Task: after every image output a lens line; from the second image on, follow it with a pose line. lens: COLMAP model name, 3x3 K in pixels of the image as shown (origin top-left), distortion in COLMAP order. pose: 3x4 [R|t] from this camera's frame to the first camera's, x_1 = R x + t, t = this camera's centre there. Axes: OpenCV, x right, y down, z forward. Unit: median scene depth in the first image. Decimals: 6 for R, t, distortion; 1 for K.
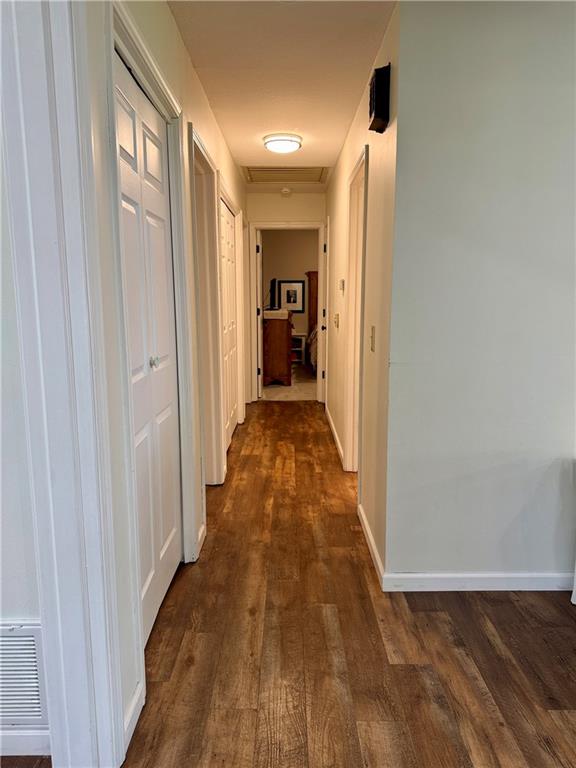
lens RADIAL K [[543.1, 0, 289.0], [0, 543.1, 385.2], [0, 0, 1]] dist [0.052717, -0.054775]
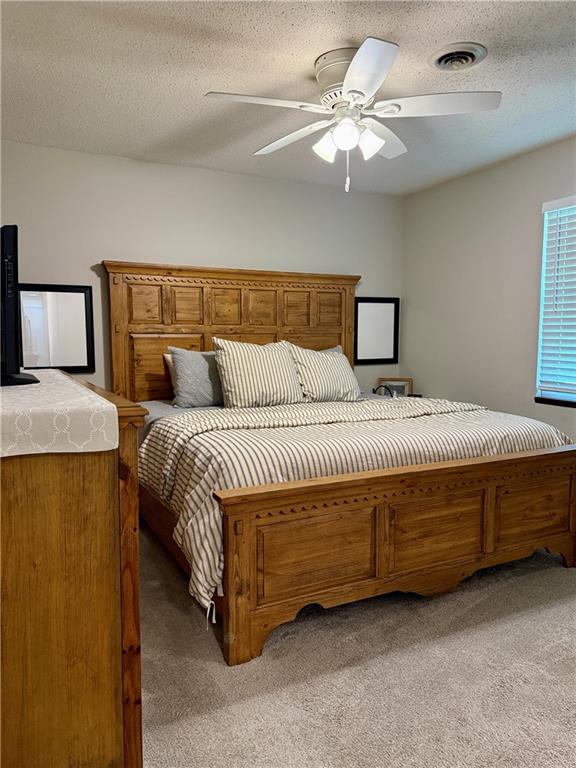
lens RADIAL K [[543.1, 0, 287.9], [0, 543.1, 382.8], [0, 0, 1]] dist [0.052717, -0.054775]
pose [[0.893640, -0.044612, 0.446561, -0.021170], [0.078123, 0.995318, -0.056903, -0.094871], [-0.441932, 0.085738, 0.892942, 0.612539]]
